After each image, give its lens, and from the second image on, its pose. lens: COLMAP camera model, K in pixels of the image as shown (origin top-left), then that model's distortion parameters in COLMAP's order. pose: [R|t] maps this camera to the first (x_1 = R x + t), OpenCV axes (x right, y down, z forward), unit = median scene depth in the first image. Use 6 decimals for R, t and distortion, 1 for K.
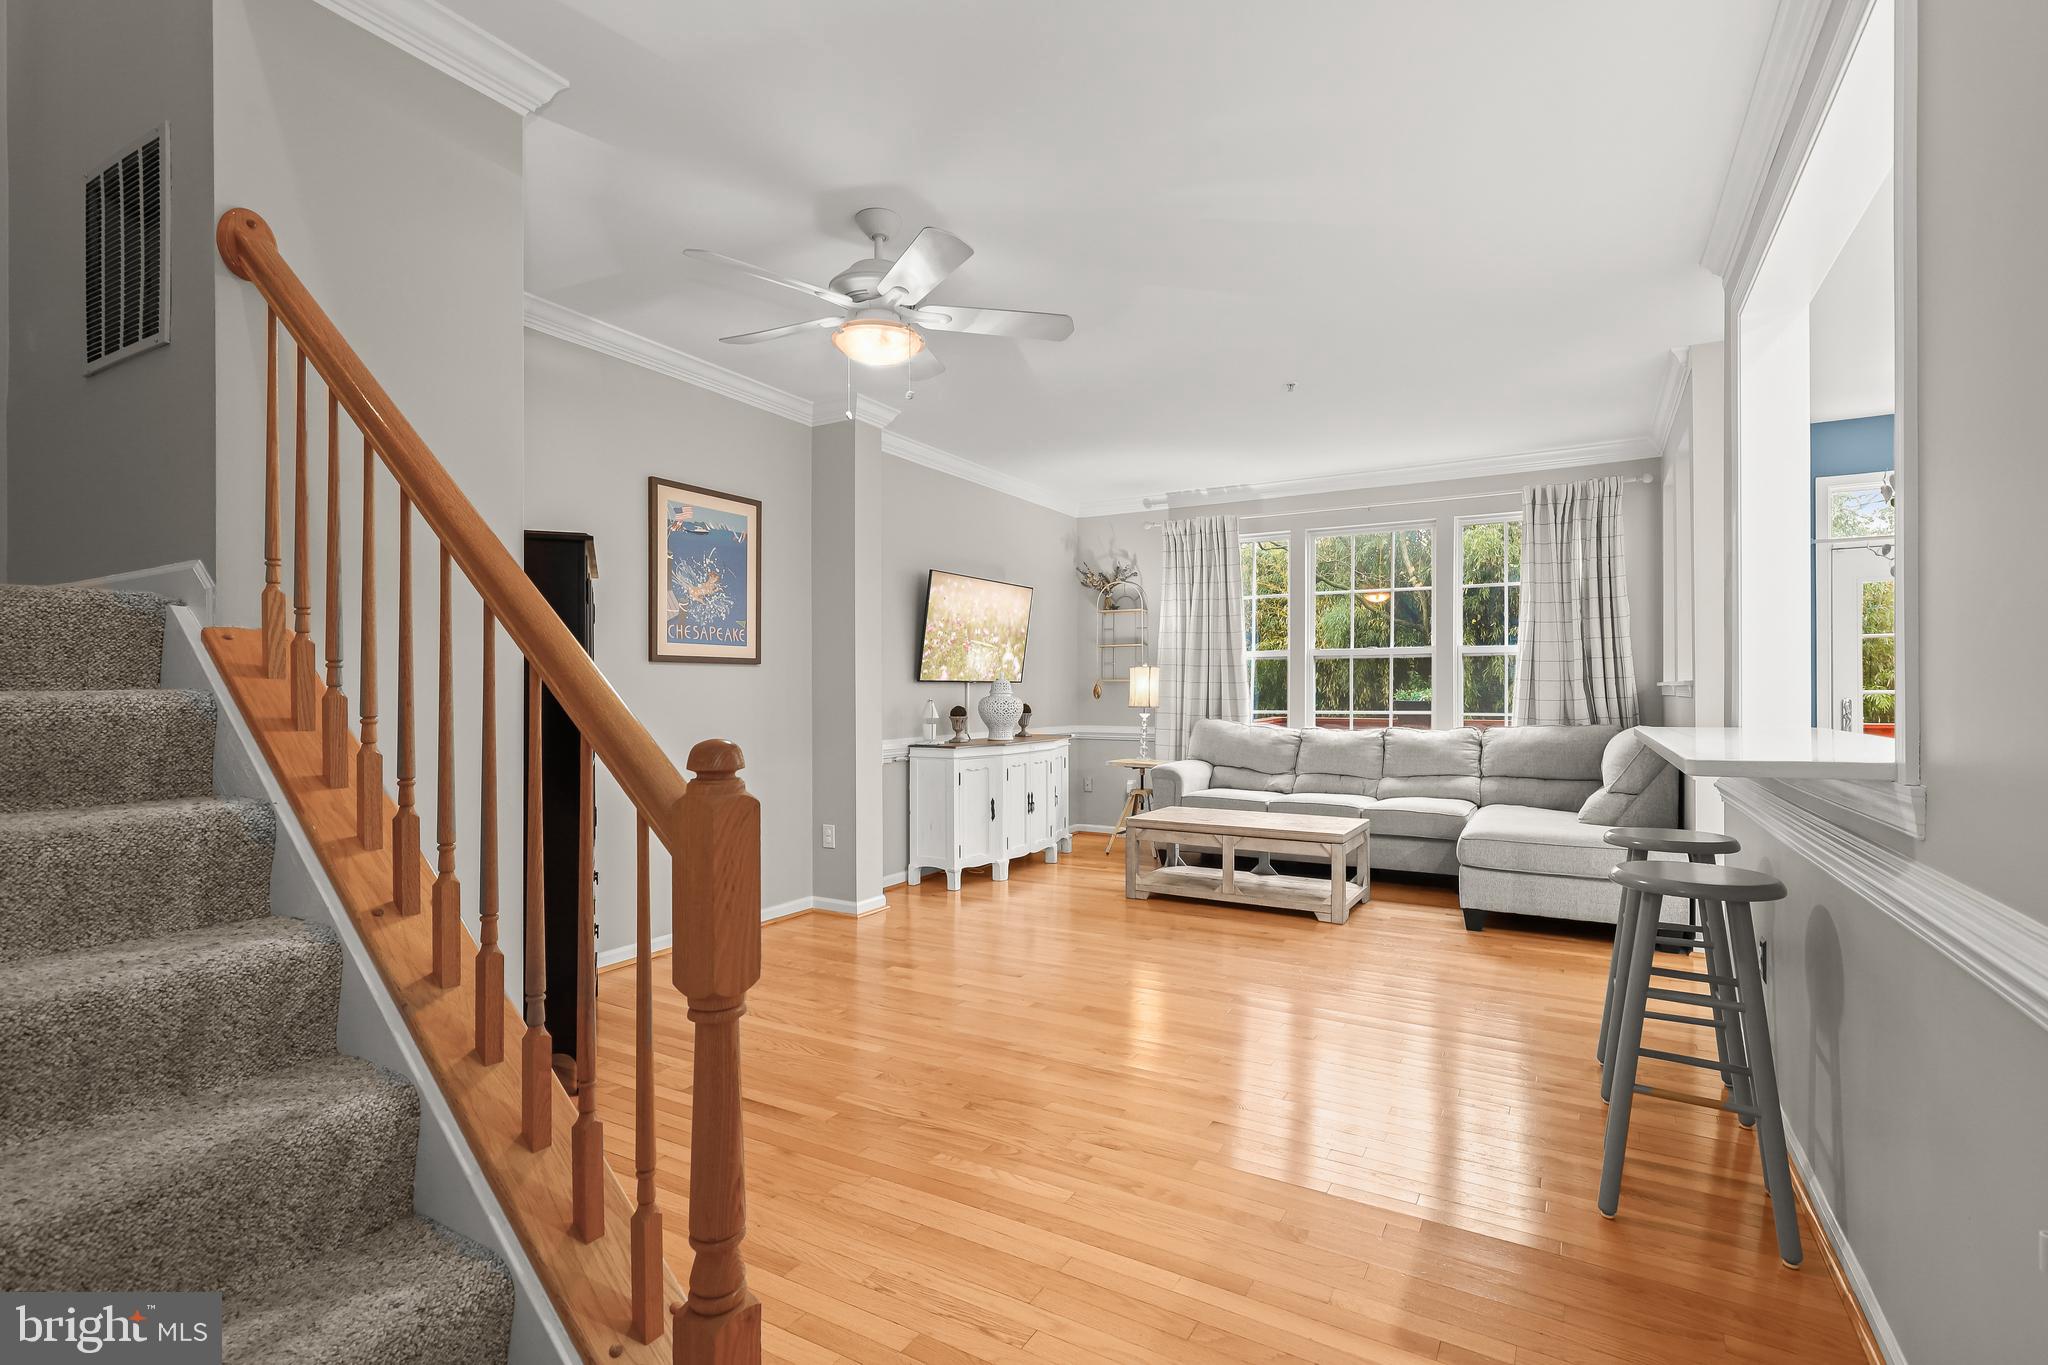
lens RADIAL K [[932.1, 0, 1040.5], [0, 932.1, 688.5], [0, 0, 1]] dist [0.002073, 0.000432]
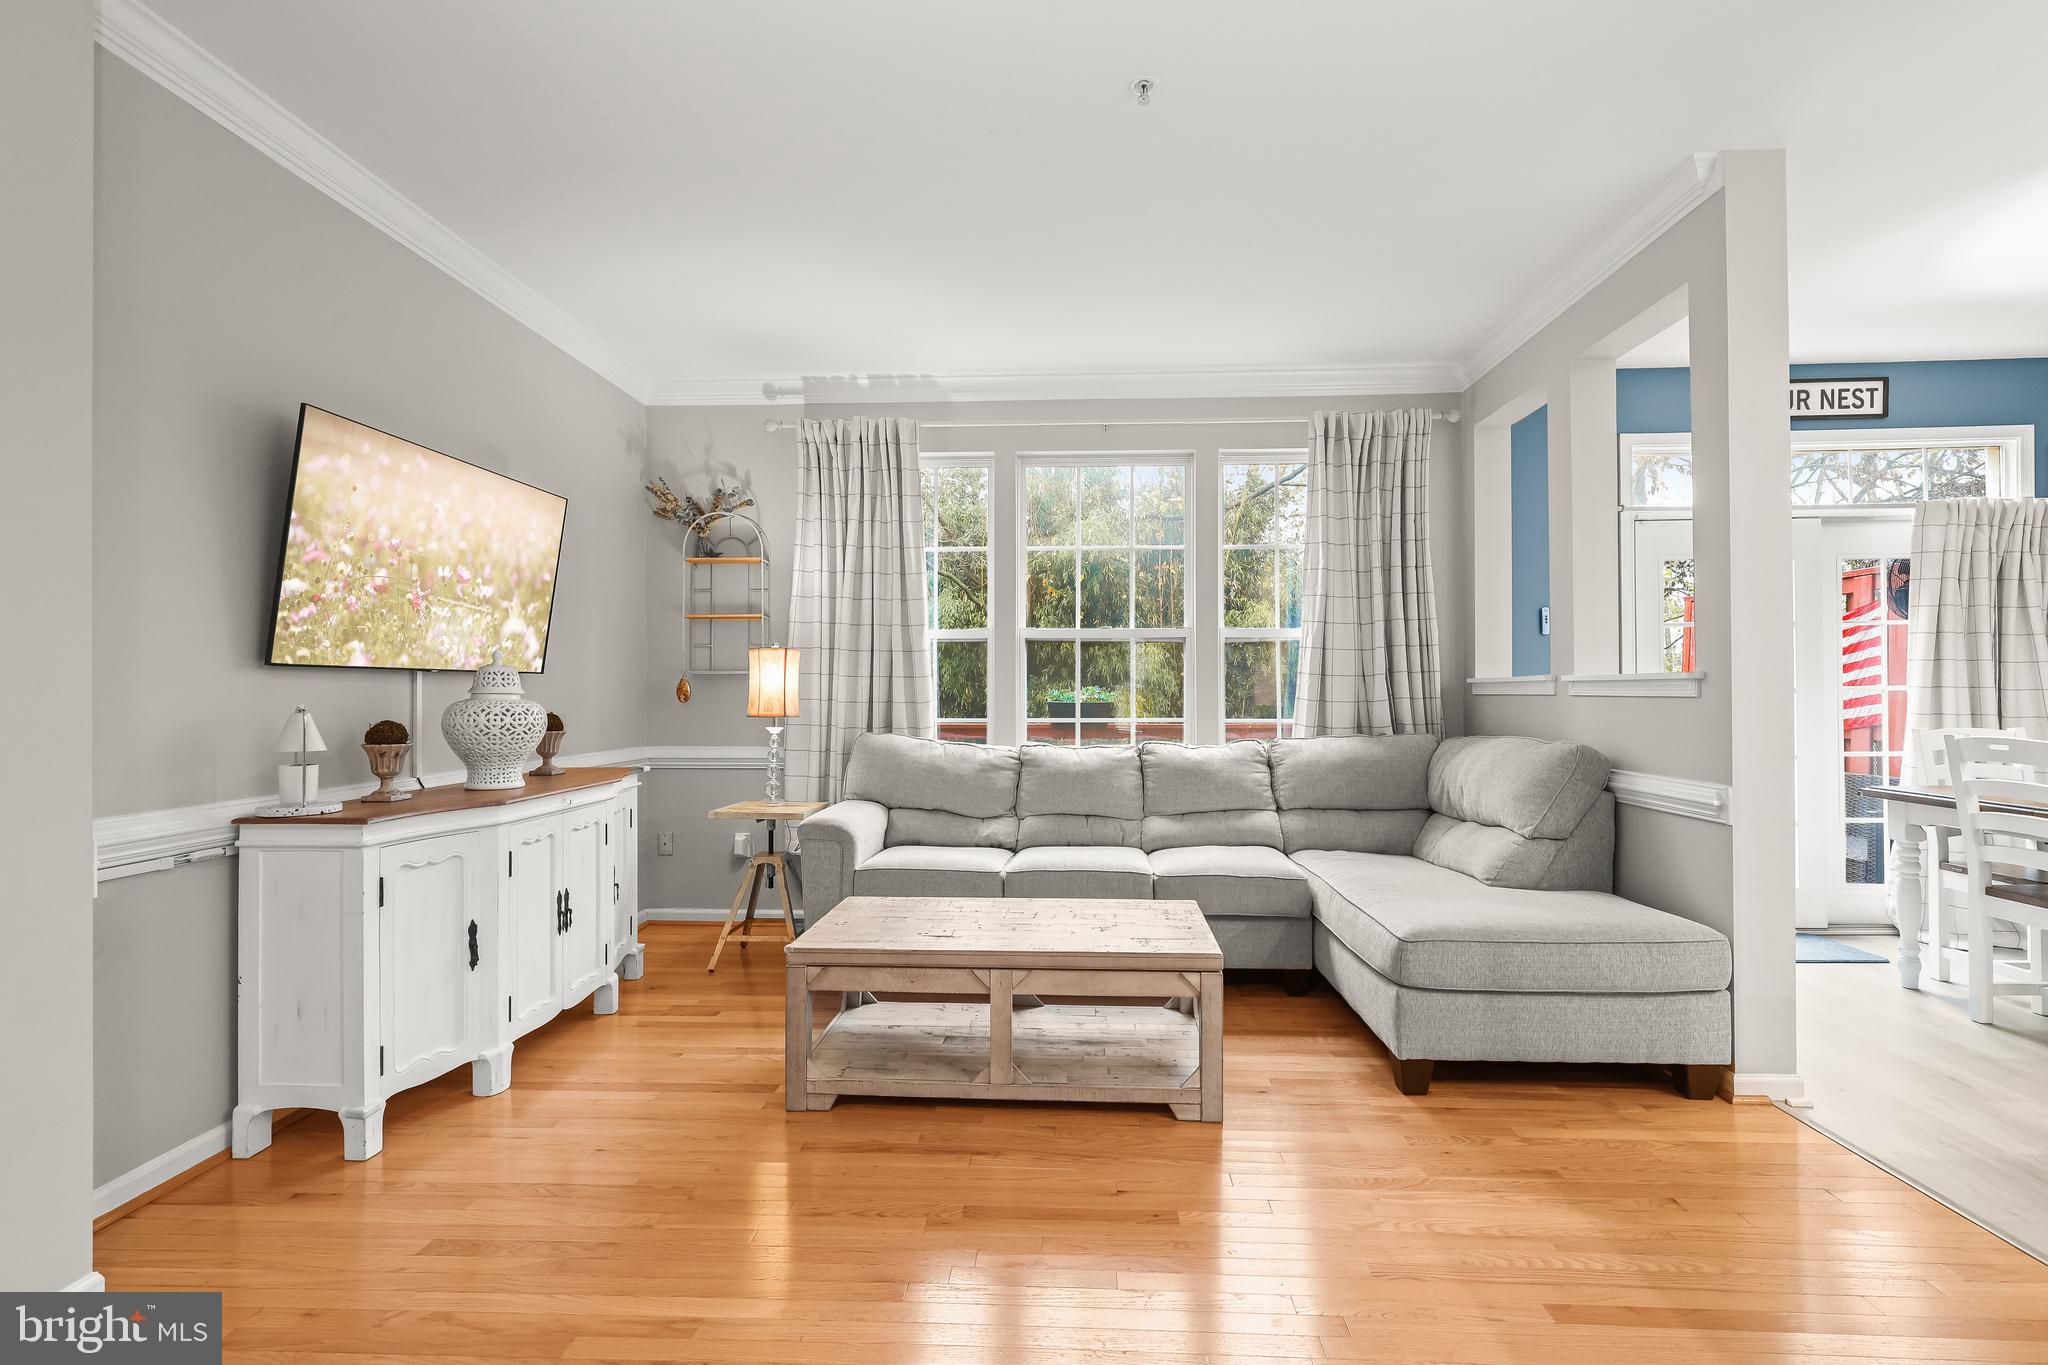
lens RADIAL K [[932.1, 0, 1038.9], [0, 932.1, 685.7], [0, 0, 1]] dist [0.002073, 0.000432]
pose [[0.889654, 0.002379, 0.456630, -0.012770], [-0.000419, 0.999990, -0.004392, 0.003156], [-0.456636, 0.003716, 0.889646, 0.445230]]
